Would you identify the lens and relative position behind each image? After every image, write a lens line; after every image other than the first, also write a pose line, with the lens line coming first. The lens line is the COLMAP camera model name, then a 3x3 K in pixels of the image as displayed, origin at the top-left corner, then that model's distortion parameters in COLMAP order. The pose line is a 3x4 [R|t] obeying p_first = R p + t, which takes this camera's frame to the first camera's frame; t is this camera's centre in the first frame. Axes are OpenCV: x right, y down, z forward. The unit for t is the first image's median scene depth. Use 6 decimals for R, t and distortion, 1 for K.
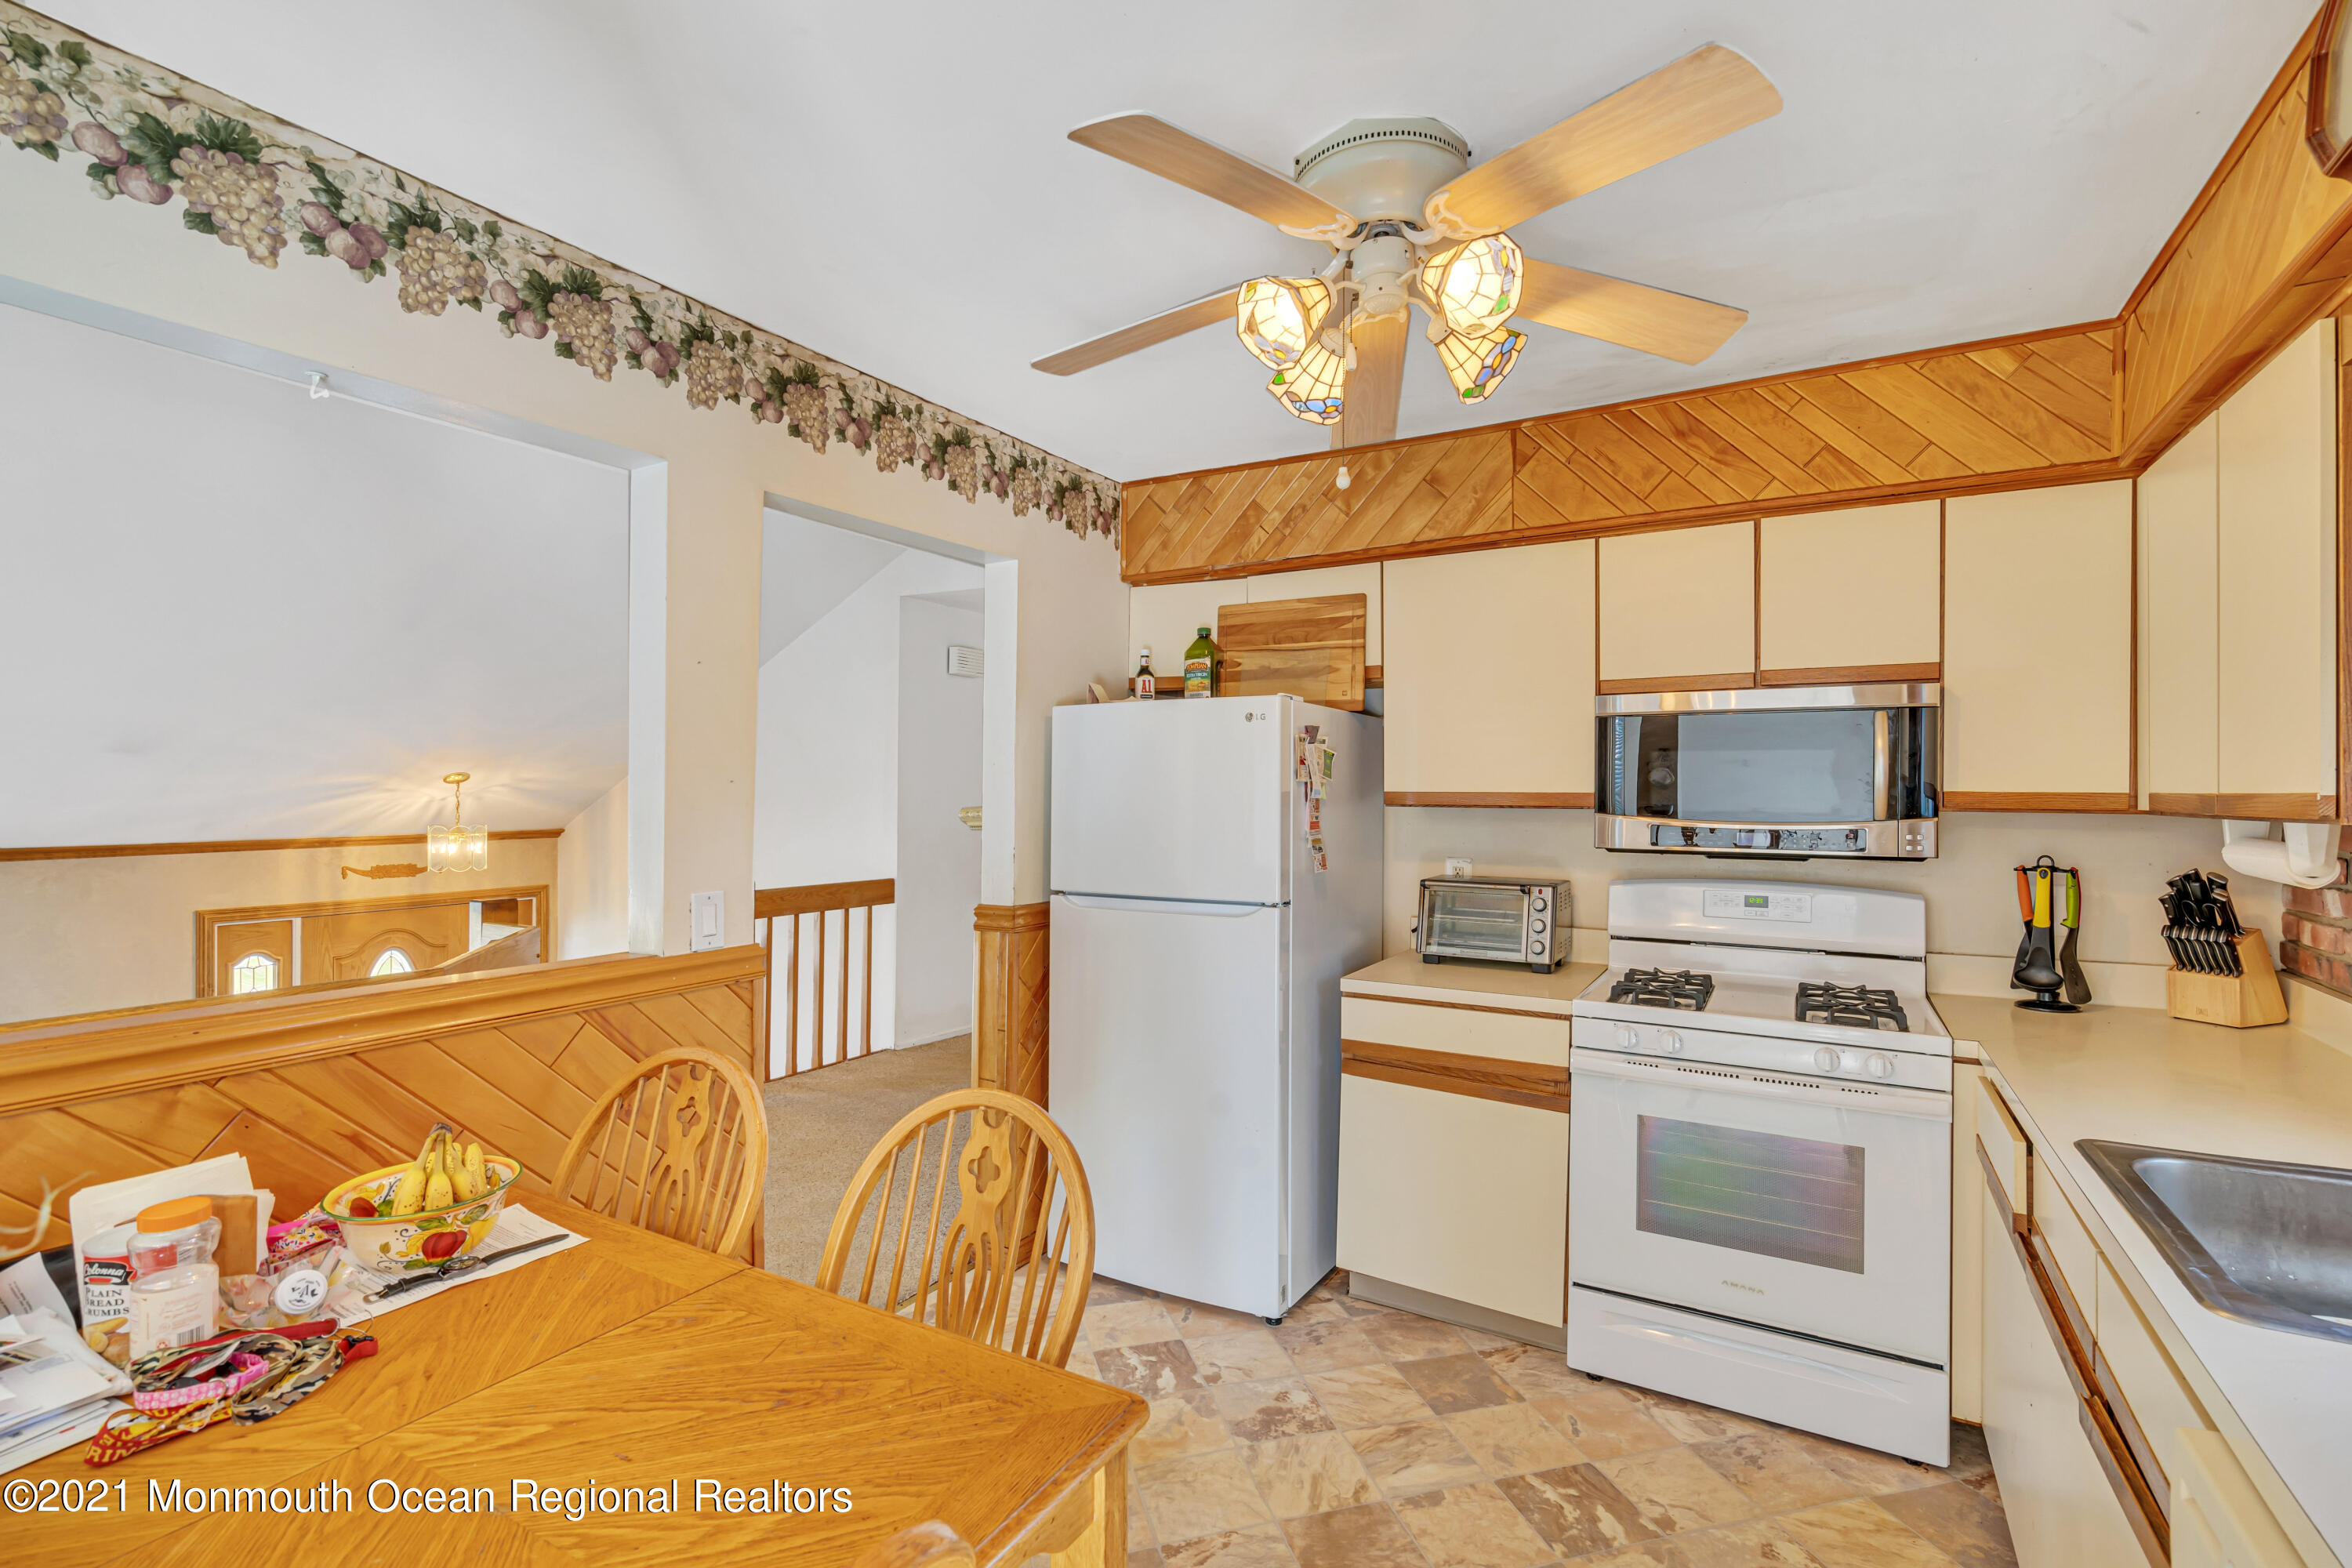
lens RADIAL K [[1076.3, 0, 1174.6], [0, 1076.3, 788.5], [0, 0, 1]] dist [-0.000059, 0.000508]
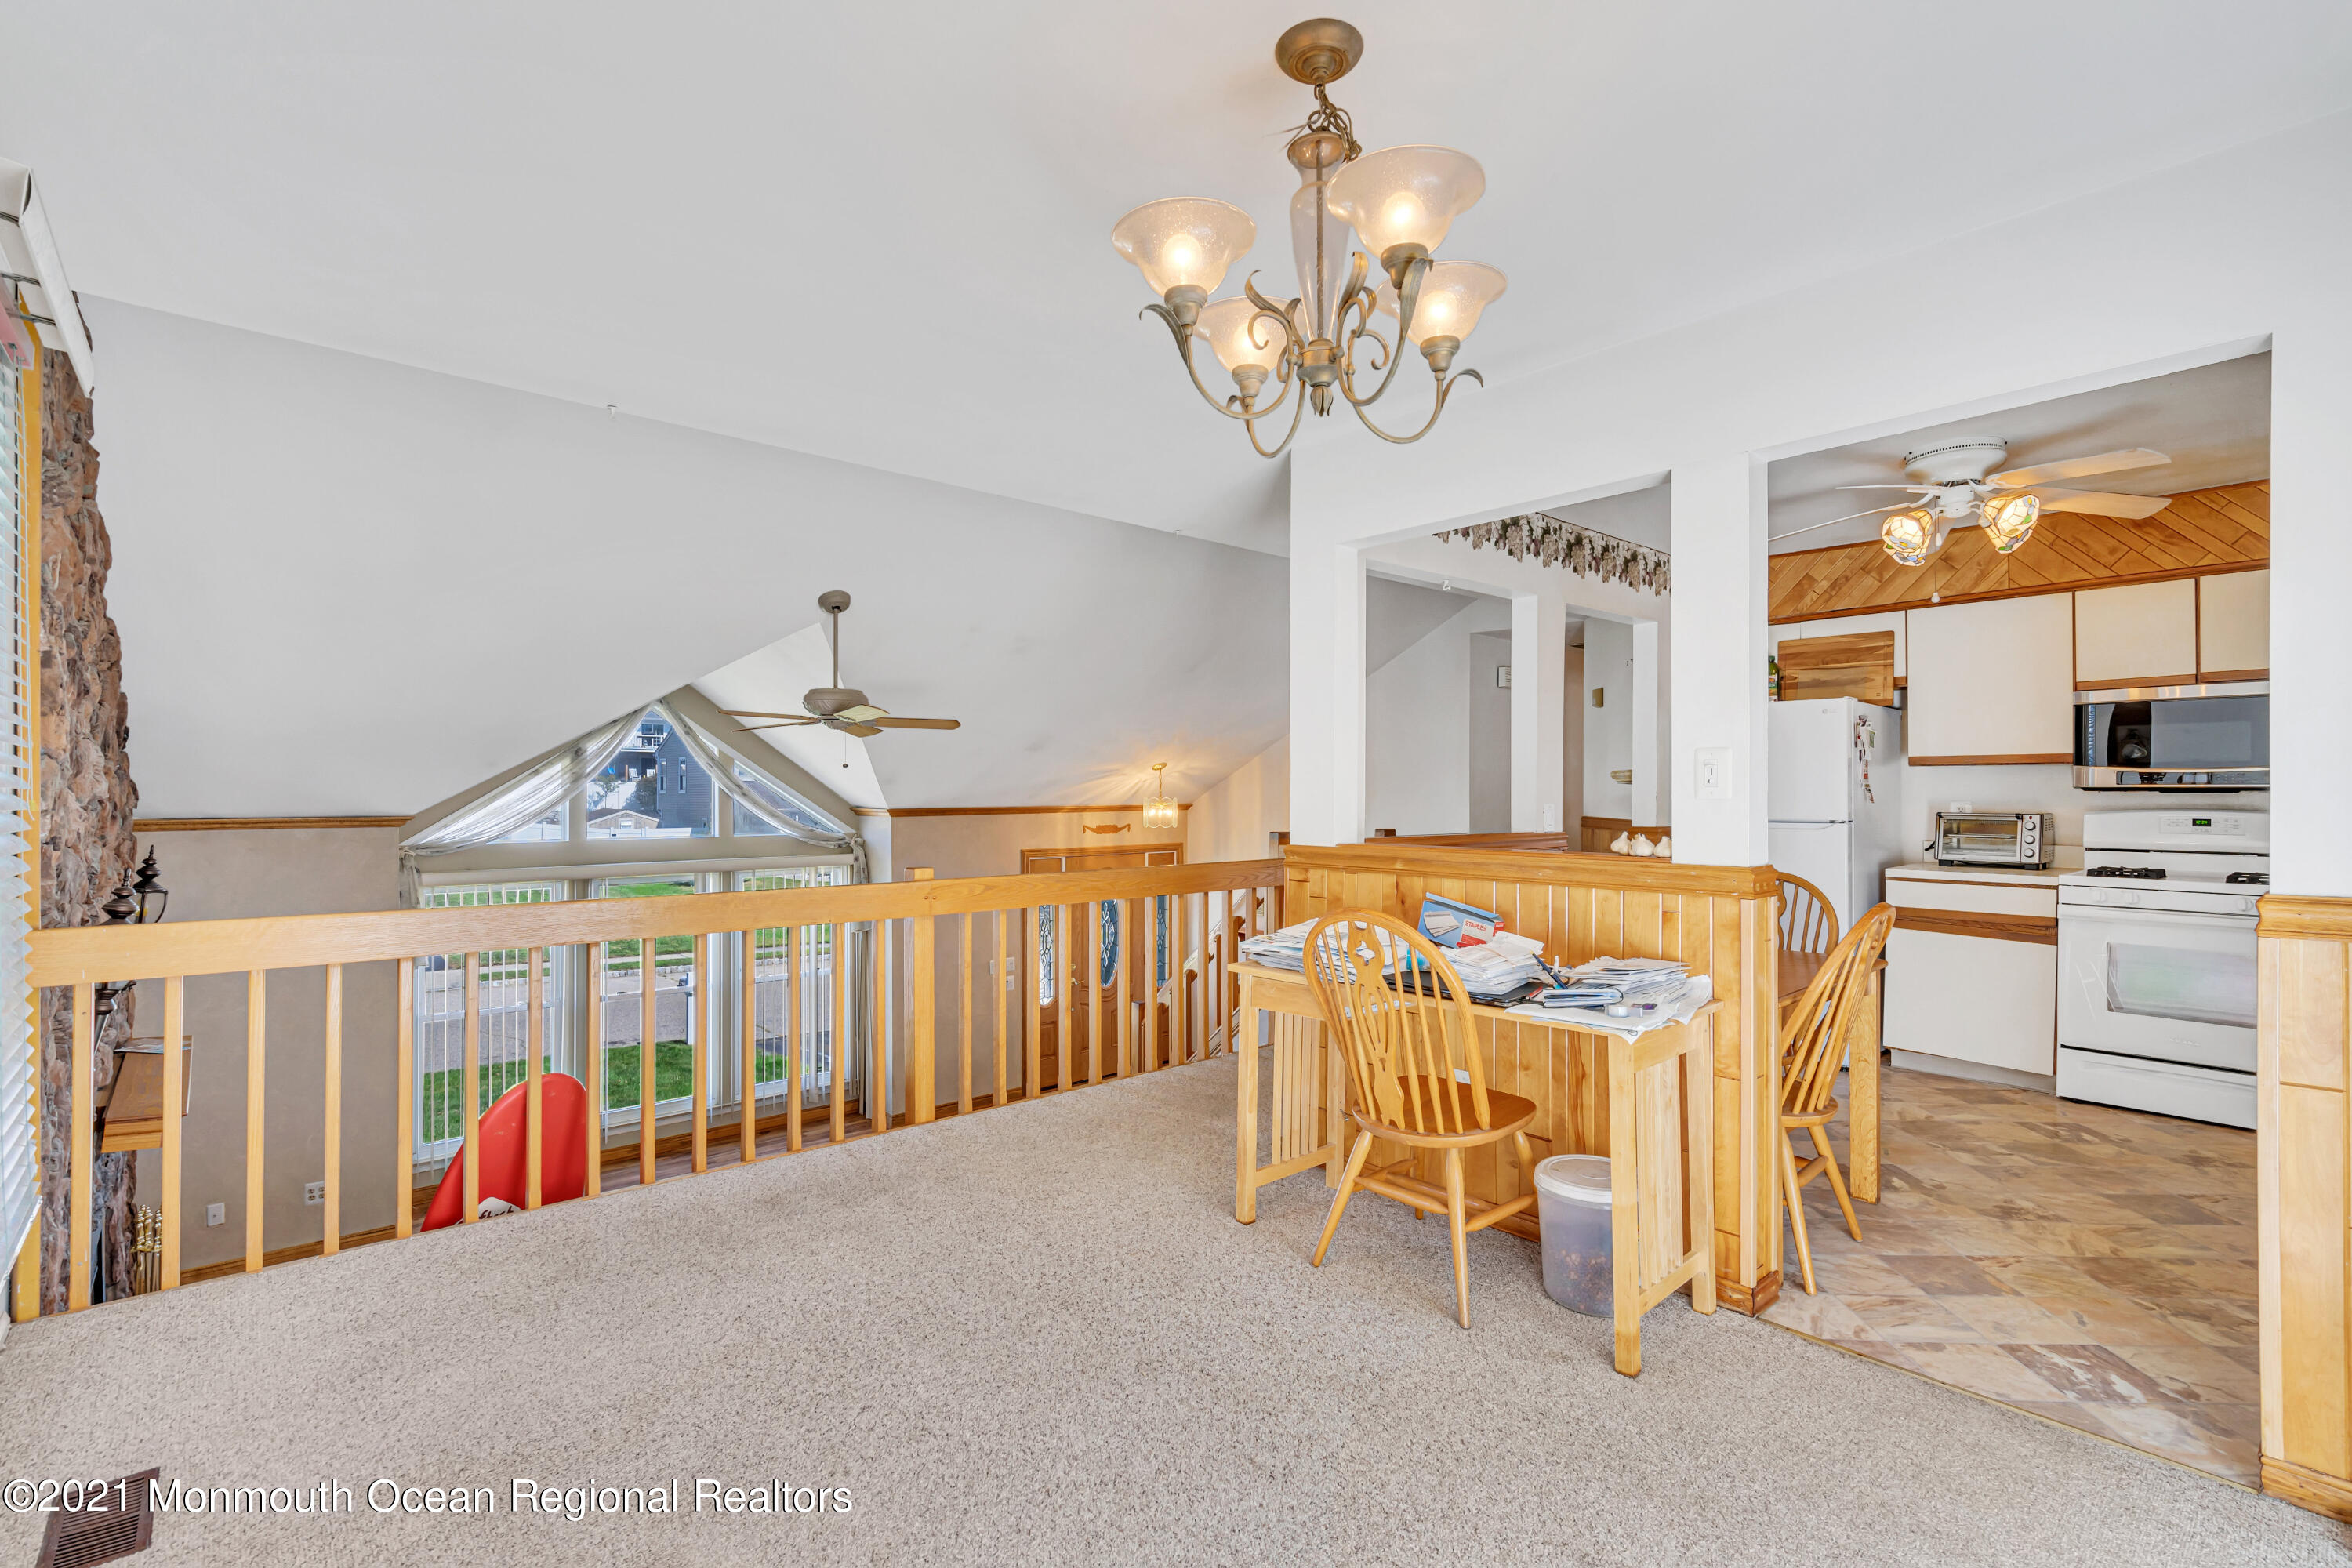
lens RADIAL K [[1059.8, 0, 1169.4], [0, 1059.8, 787.4], [0, 0, 1]] dist [-0.001771, 0.000124]
pose [[0.948521, -0.003091, -0.316698, -0.362990], [0.000540, 0.999967, -0.008142, 0.063948], [0.316713, 0.007551, 0.948491, -0.862327]]
